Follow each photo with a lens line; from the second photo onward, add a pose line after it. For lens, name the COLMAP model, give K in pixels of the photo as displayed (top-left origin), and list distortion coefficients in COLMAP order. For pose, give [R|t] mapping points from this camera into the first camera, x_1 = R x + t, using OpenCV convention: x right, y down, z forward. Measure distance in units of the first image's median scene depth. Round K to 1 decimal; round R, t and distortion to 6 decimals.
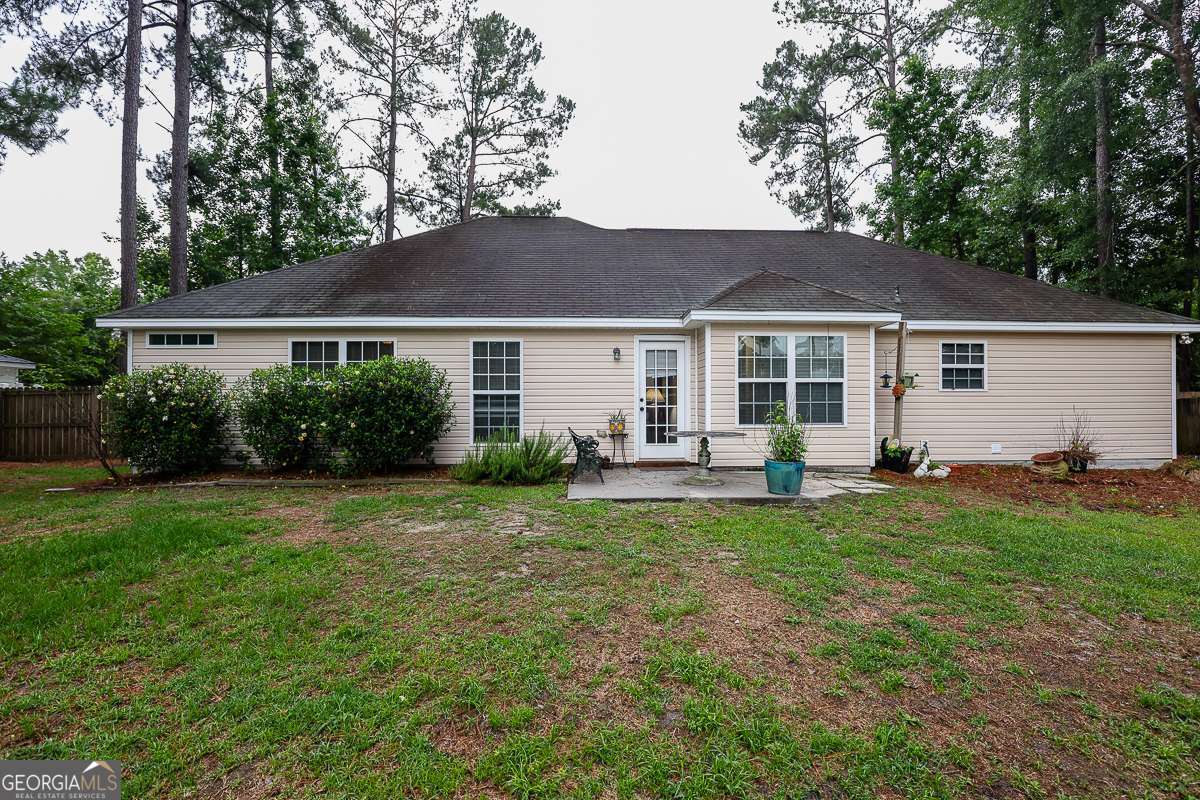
lens RADIAL K [[549.1, 0, 604.7], [0, 549.1, 403.2], [0, 0, 1]] dist [-0.028196, 0.004471]
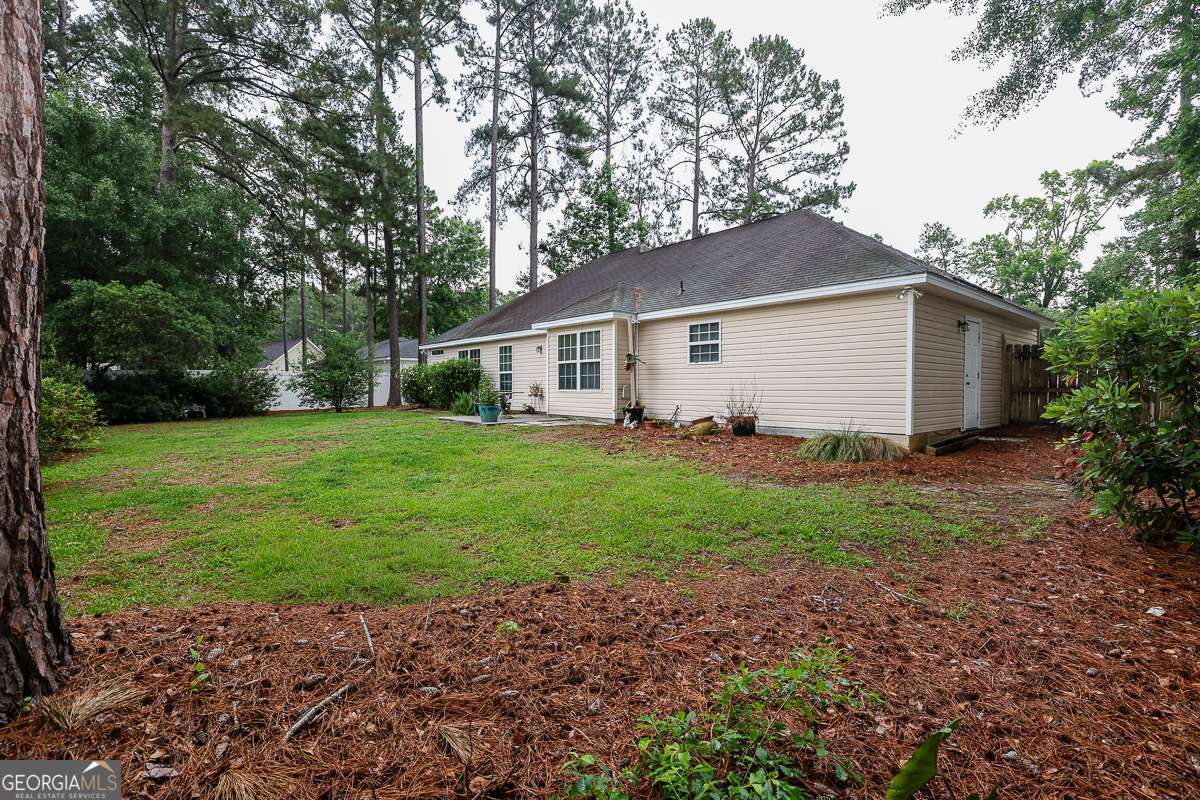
lens RADIAL K [[549.1, 0, 593.7], [0, 549.1, 396.9], [0, 0, 1]] dist [-0.028196, 0.004471]
pose [[0.603508, 0.017081, -0.797174, 0.870989], [0.001156, 0.999751, 0.022297, 0.013276], [0.797356, -0.014378, 0.603338, 0.051982]]
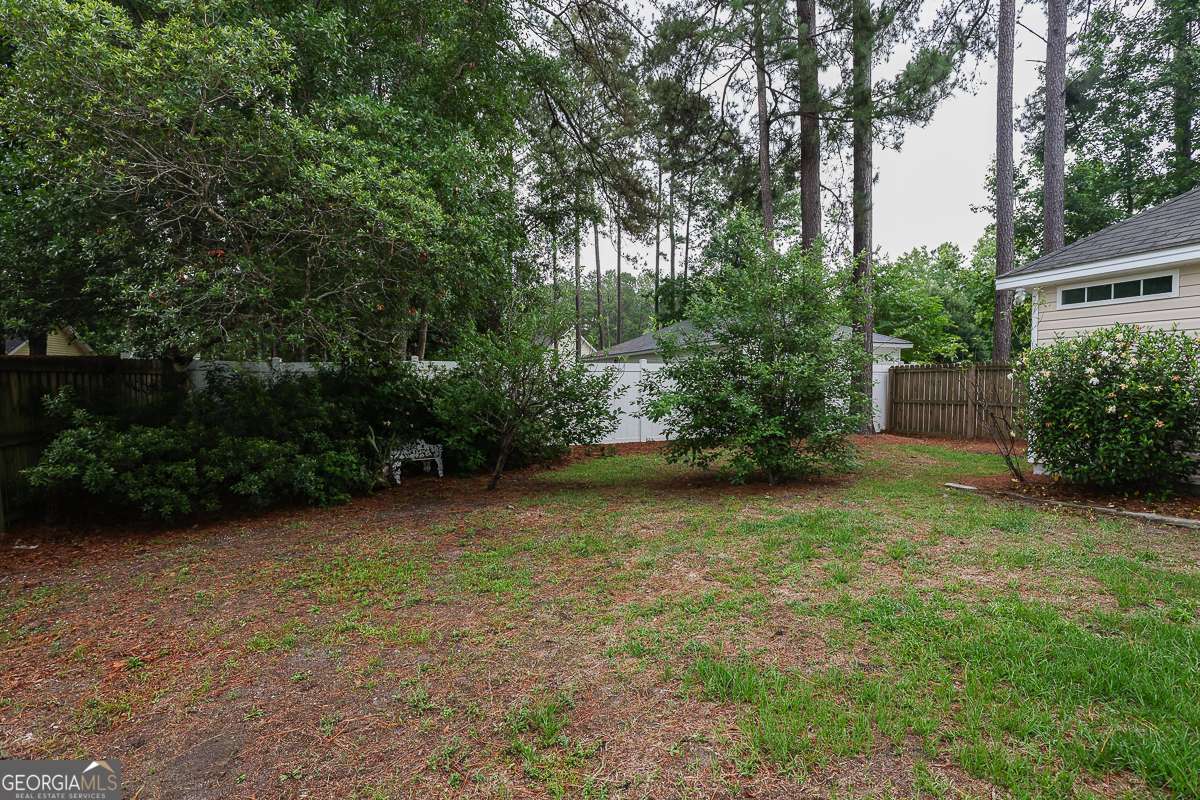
lens RADIAL K [[549.1, 0, 604.9], [0, 549.1, 398.2], [0, 0, 1]] dist [-0.028196, 0.004471]
pose [[0.255797, 0.035149, -0.966091, -0.159048], [0.002241, 0.999315, 0.036951, -0.005010], [0.966728, -0.011617, 0.255543, 0.112164]]
